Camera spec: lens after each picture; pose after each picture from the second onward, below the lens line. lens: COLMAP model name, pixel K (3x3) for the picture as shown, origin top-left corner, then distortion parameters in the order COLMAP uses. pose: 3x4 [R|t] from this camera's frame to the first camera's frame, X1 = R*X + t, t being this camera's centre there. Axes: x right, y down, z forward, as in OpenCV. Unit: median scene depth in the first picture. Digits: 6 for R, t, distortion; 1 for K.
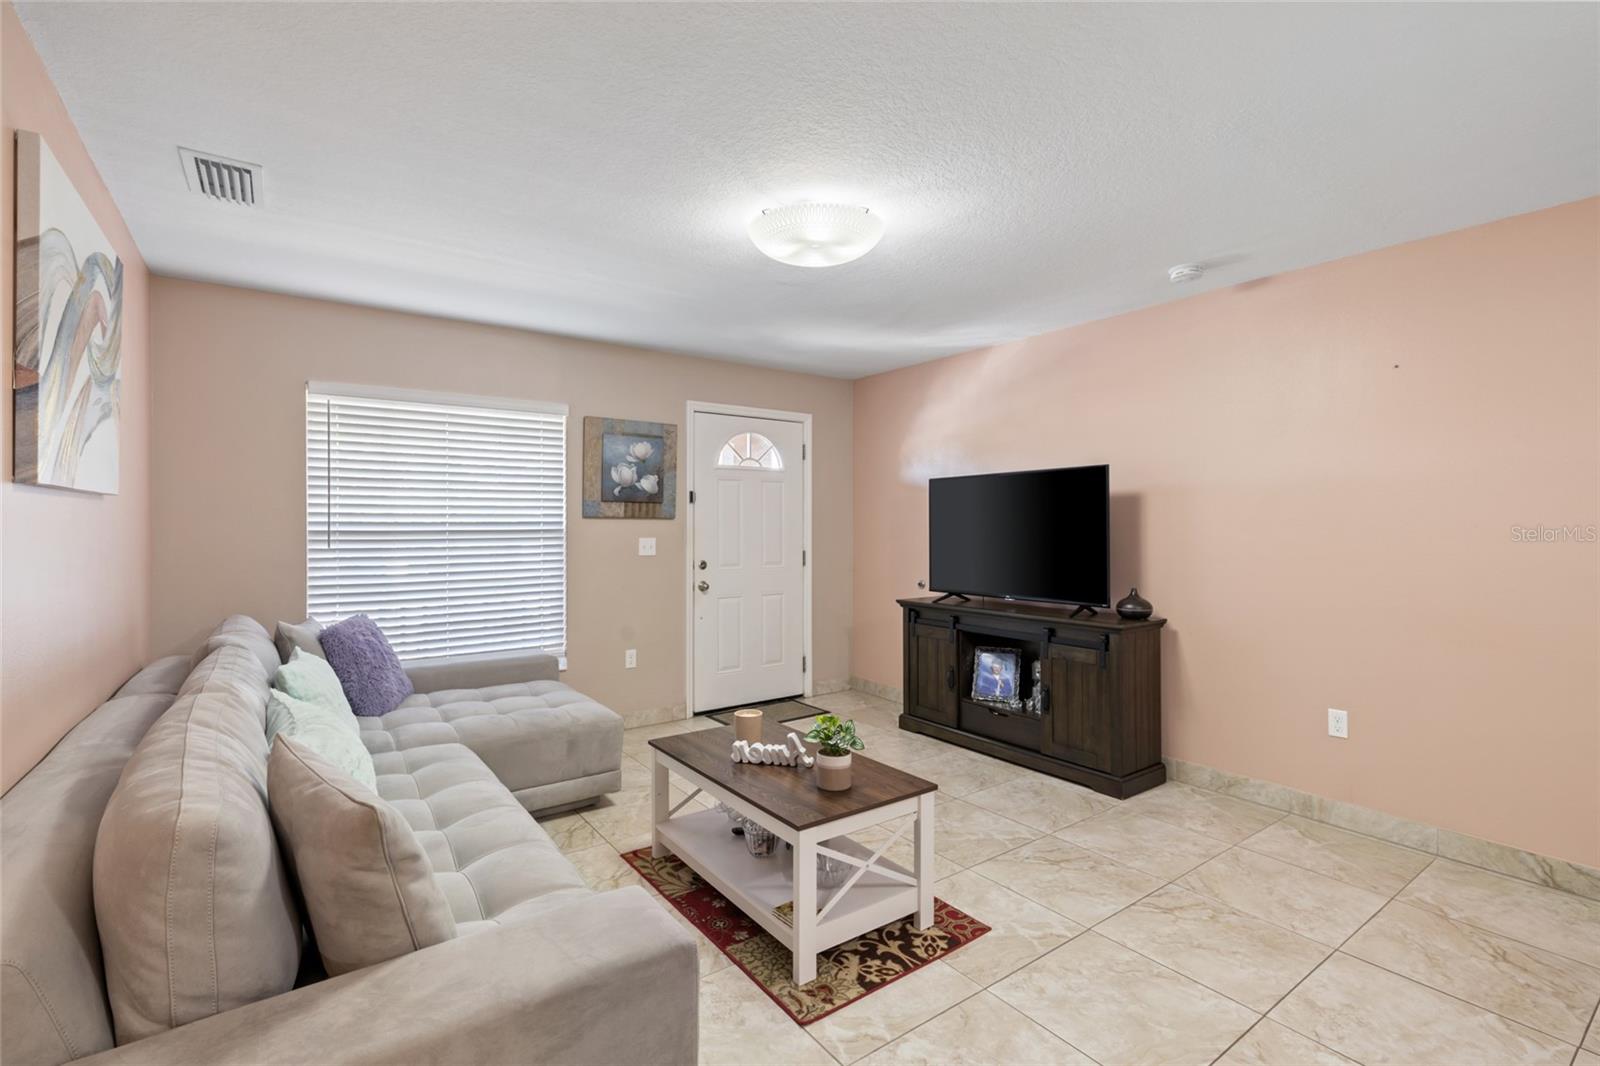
lens RADIAL K [[724.6, 0, 803.3], [0, 724.6, 526.2], [0, 0, 1]] dist [-0.004739, 0.001301]
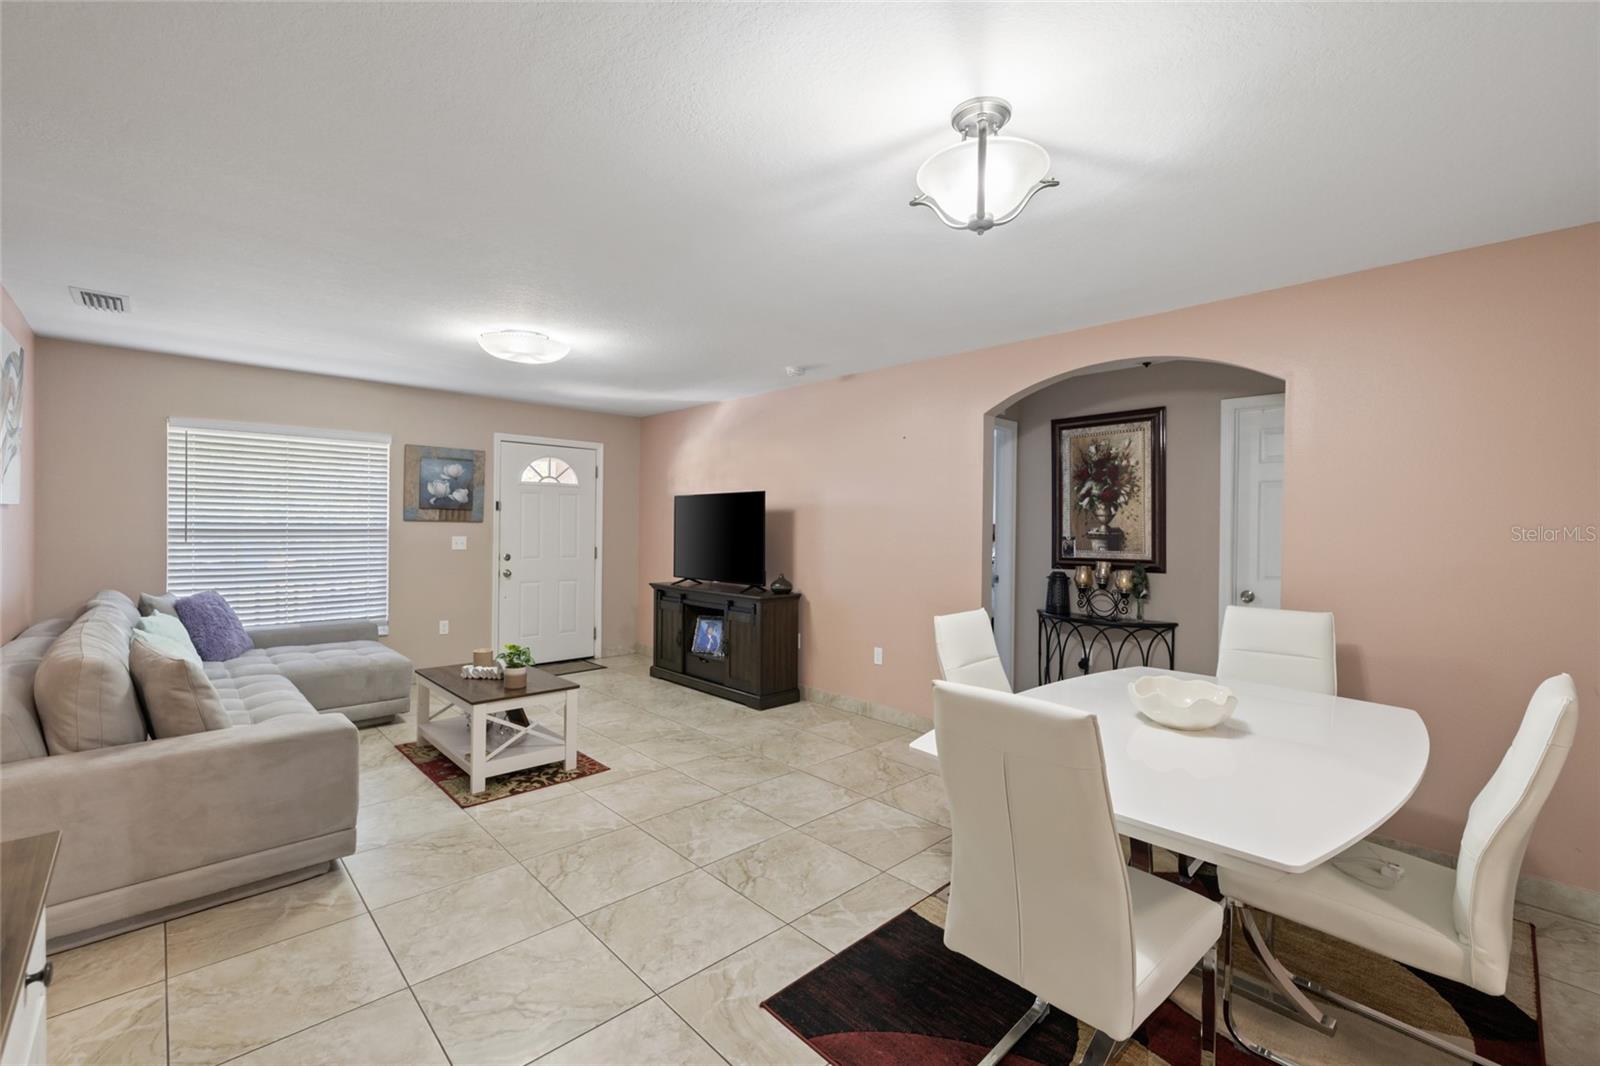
lens RADIAL K [[674.5, 0, 796.9], [0, 674.5, 530.9], [0, 0, 1]] dist [0.004277, -0.000571]
pose [[0.990983, 0.011849, 0.133465, 0.341825], [-0.012640, 0.999907, 0.005078, -0.011676], [-0.133393, -0.006720, 0.991040, -0.449833]]
